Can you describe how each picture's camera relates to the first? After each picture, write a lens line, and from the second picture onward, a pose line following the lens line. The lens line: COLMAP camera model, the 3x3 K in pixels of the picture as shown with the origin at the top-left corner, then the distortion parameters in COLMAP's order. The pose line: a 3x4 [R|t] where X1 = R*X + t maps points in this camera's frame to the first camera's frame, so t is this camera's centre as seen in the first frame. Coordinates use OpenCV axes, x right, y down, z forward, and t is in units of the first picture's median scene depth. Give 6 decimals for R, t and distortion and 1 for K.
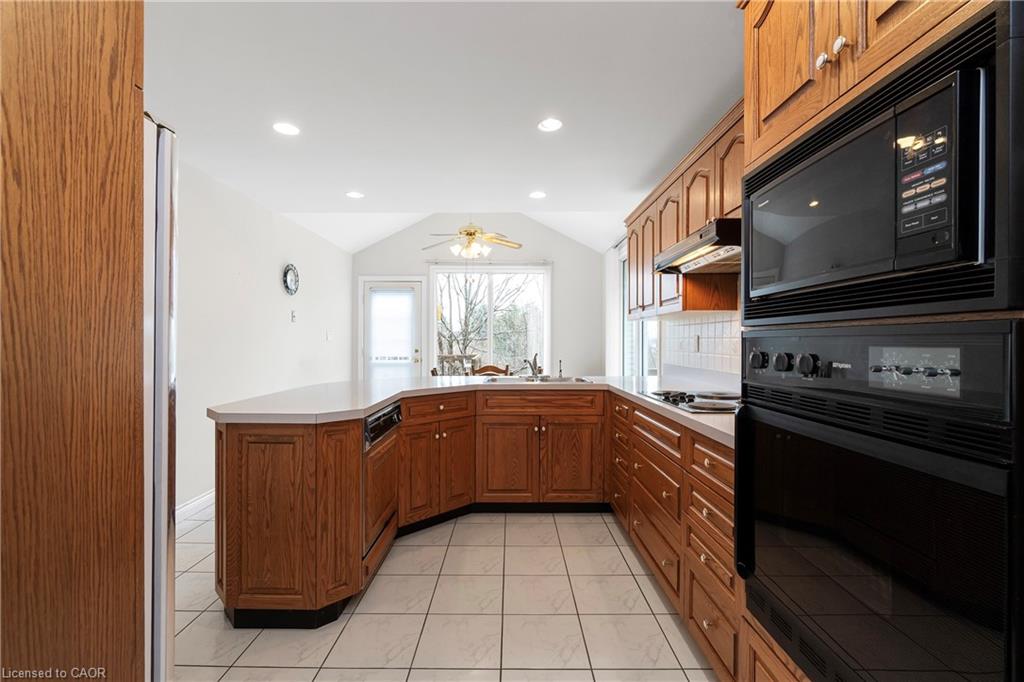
lens RADIAL K [[450.5, 0, 521.5], [0, 450.5, 342.6], [0, 0, 1]] dist [-0.003292, 0.000901]
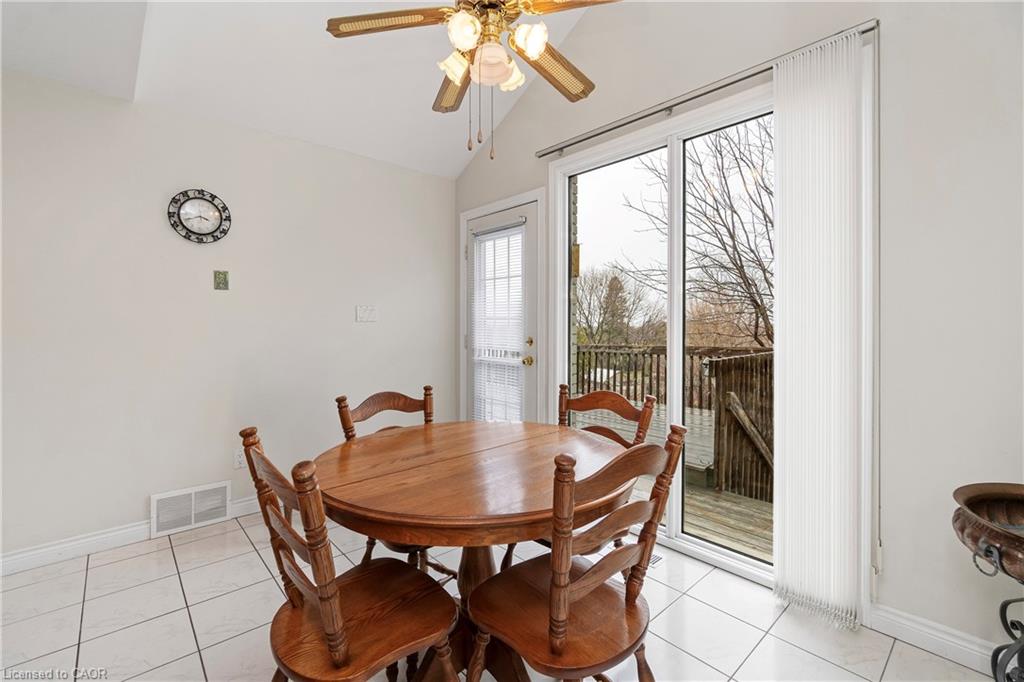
lens RADIAL K [[450.5, 0, 508.8], [0, 450.5, 331.5], [0, 0, 1]] dist [-0.003292, 0.000901]
pose [[0.664661, 0.004320, -0.747133, 0.252849], [0.000445, 0.999981, 0.006177, 0.009219], [0.747145, -0.004438, 0.664646, 1.316354]]
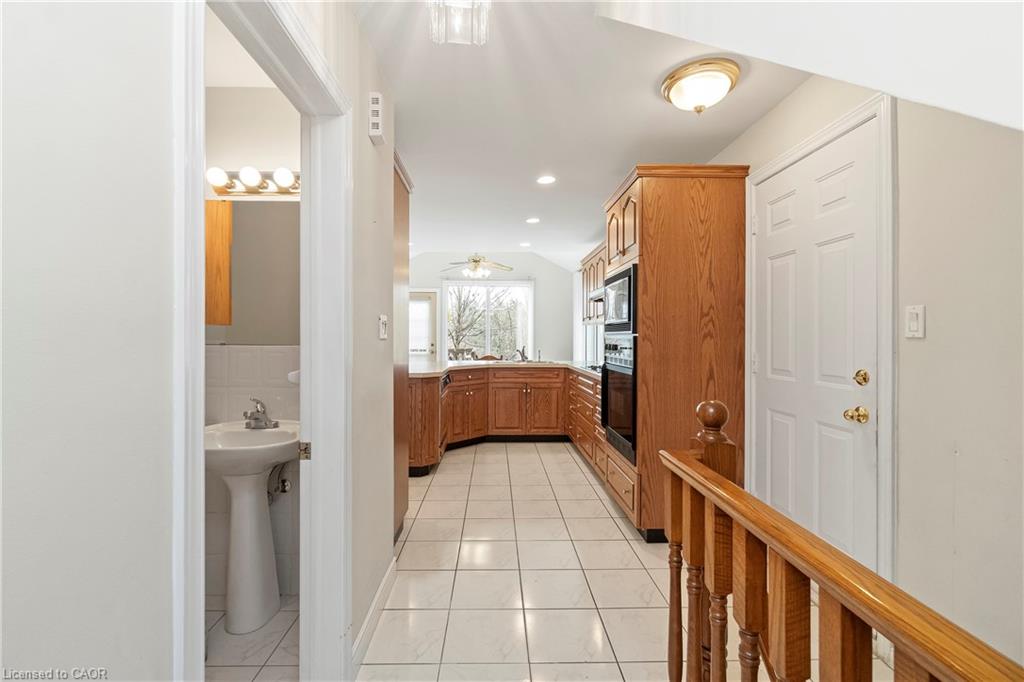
lens RADIAL K [[450.5, 0, 510.3], [0, 450.5, 336.2], [0, 0, 1]] dist [-0.003292, 0.000901]
pose [[0.999941, 0.000708, 0.010845, -0.037530], [-0.000675, 0.999995, -0.002983, -0.006448], [-0.010847, 0.002976, 0.999937, -0.665000]]
